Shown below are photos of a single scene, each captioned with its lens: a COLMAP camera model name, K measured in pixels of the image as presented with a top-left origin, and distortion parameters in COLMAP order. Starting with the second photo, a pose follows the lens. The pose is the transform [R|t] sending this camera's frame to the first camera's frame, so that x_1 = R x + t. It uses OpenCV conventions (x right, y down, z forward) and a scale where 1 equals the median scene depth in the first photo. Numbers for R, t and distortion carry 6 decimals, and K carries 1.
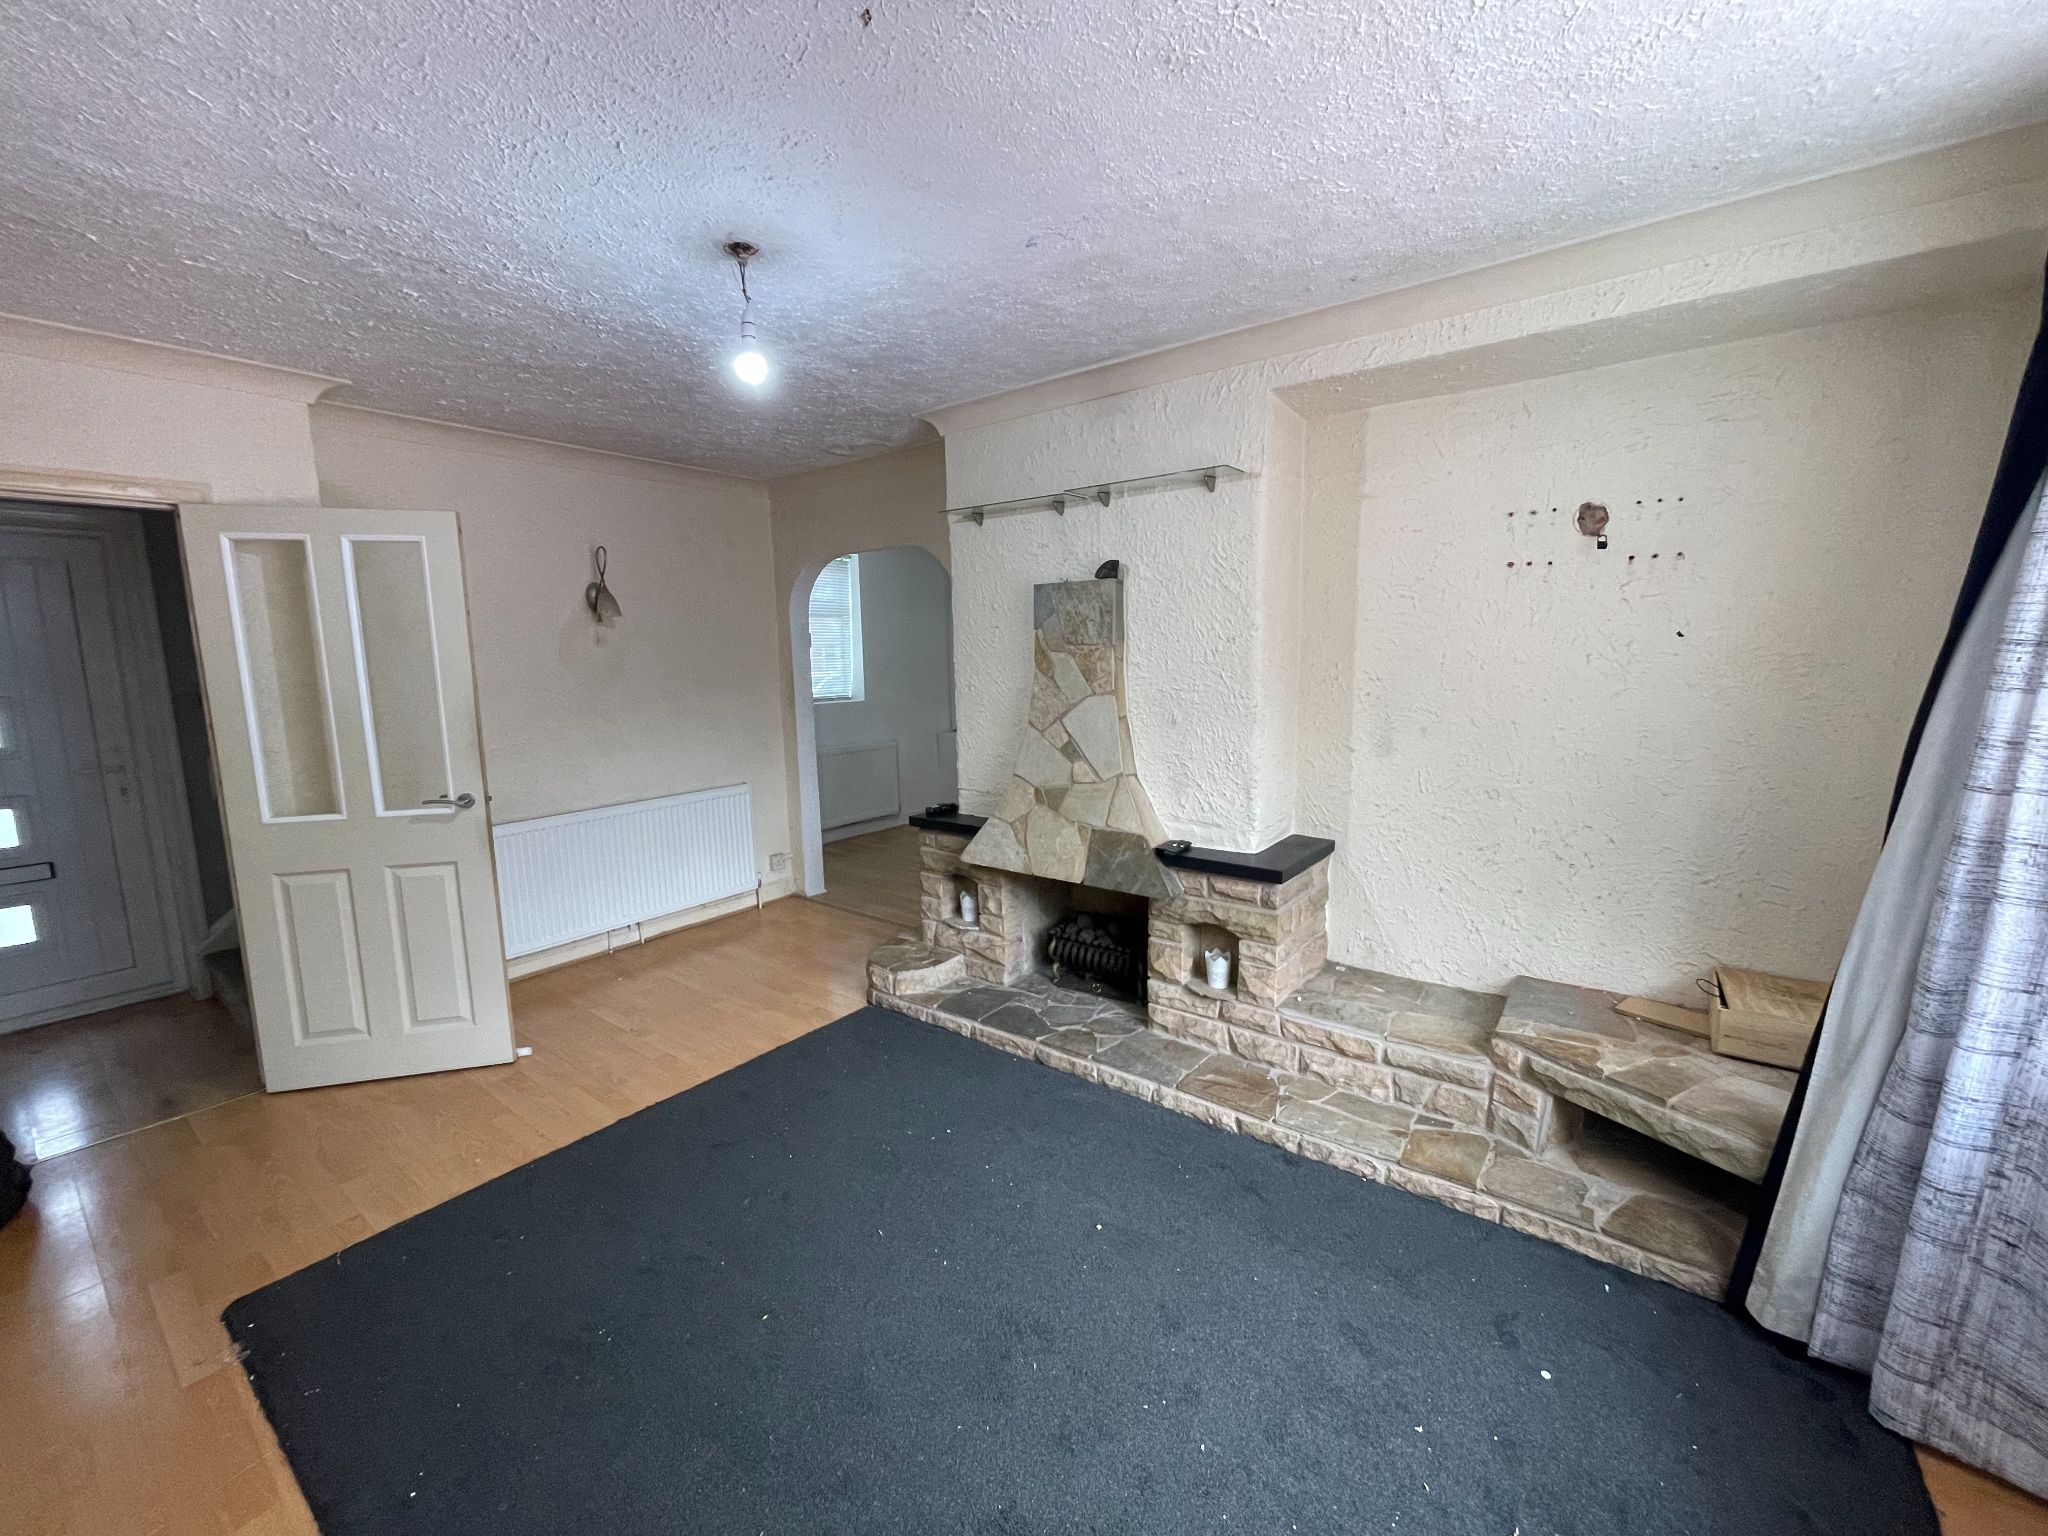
lens RADIAL K [[829.4, 0, 1024.0], [0, 829.4, 768.0], [0, 0, 1]] dist [-0.010538, -0.000133]
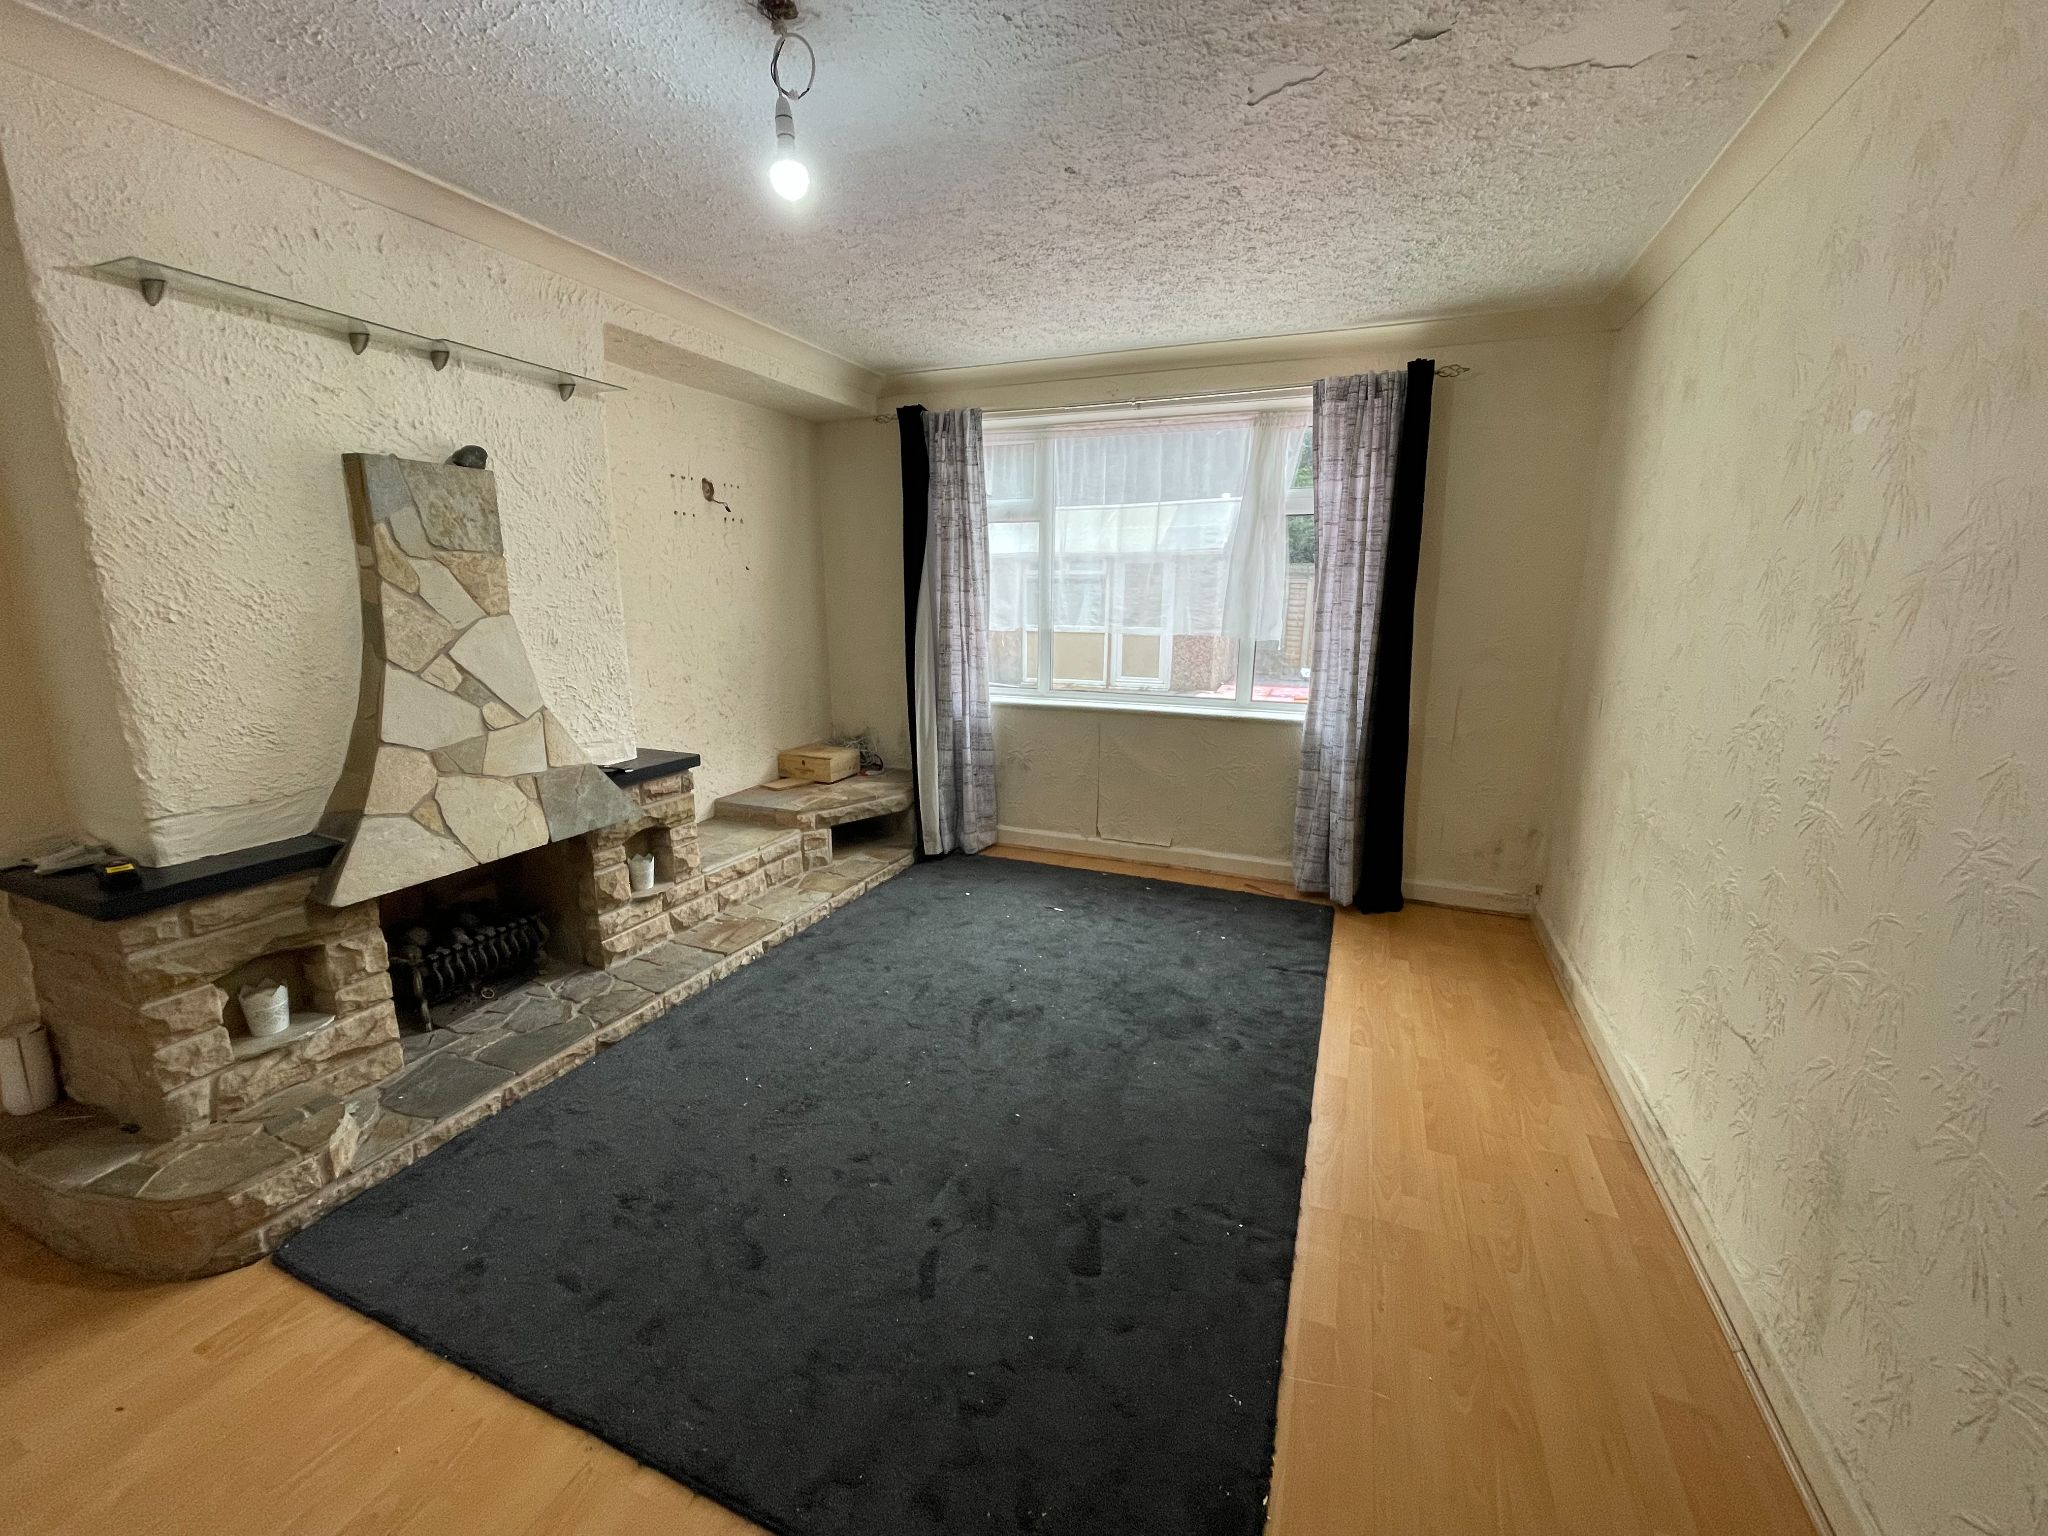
lens RADIAL K [[829.4, 0, 1024.0], [0, 829.4, 768.0], [0, 0, 1]] dist [-0.010538, -0.000133]
pose [[-0.266596, -0.187236, 0.945447, -0.855887], [0.133026, 0.964412, 0.228502, -0.061752], [-0.954584, 0.186687, -0.232201, 0.738957]]
